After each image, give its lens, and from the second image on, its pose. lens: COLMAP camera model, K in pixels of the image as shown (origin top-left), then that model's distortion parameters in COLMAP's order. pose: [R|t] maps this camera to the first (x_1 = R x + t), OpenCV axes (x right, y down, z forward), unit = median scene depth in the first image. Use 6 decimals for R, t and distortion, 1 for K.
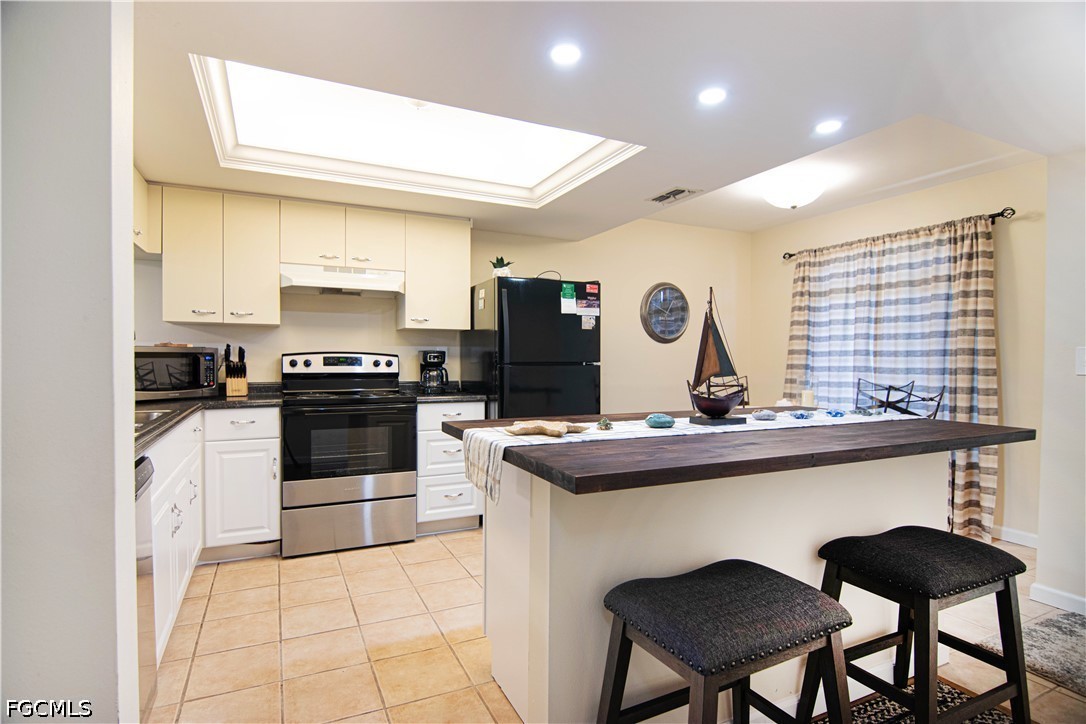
lens RADIAL K [[553.5, 0, 541.5], [0, 553.5, 364.2], [0, 0, 1]] dist [-0.017253, -0.003083]
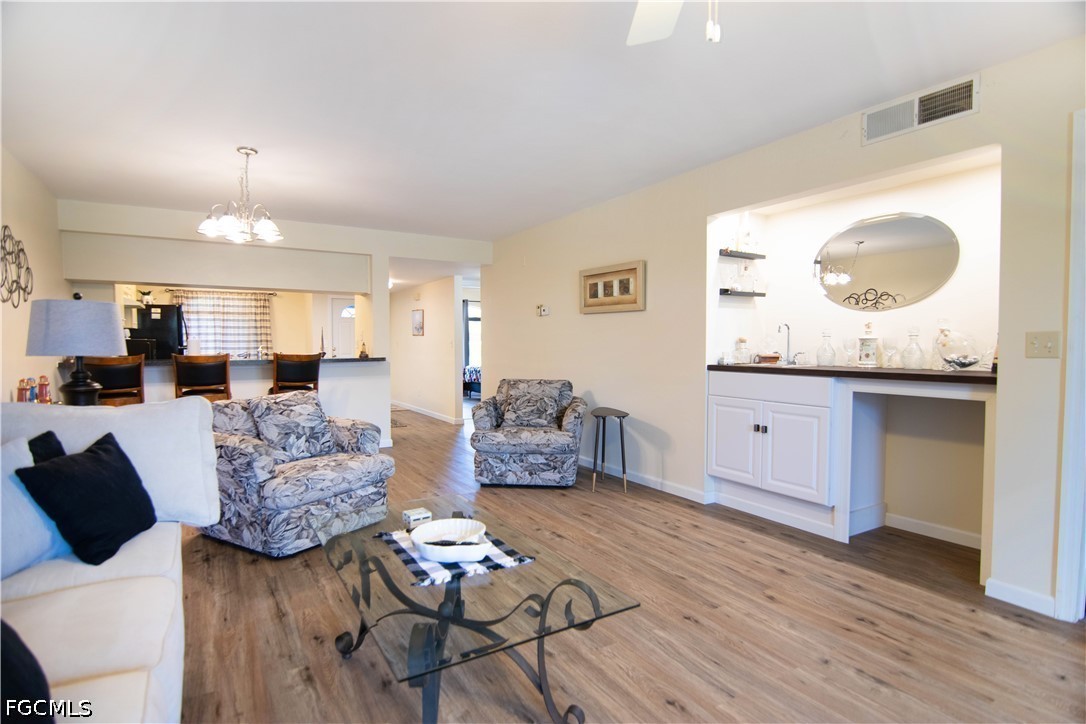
lens RADIAL K [[553.5, 0, 539.6], [0, 553.5, 366.6], [0, 0, 1]] dist [-0.017253, -0.003083]
pose [[-0.098871, -0.048467, 0.993919, -1.903752], [0.011381, 0.998693, 0.049832, -0.013537], [-0.995035, 0.016239, -0.098191, -0.113567]]
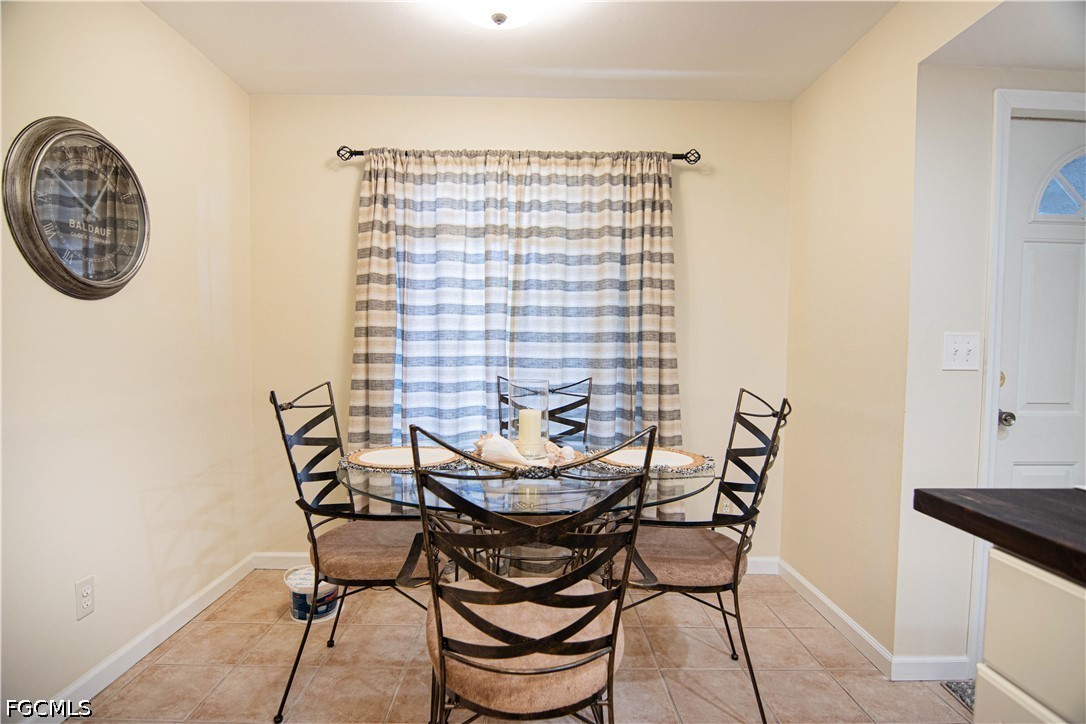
lens RADIAL K [[553.5, 0, 541.4], [0, 553.5, 372.2], [0, 0, 1]] dist [-0.017253, -0.003083]
pose [[0.424955, -0.044760, 0.904107, 0.036646], [0.001843, 0.998817, 0.048582, -0.009431], [-0.905212, -0.018979, 0.424535, 0.710590]]
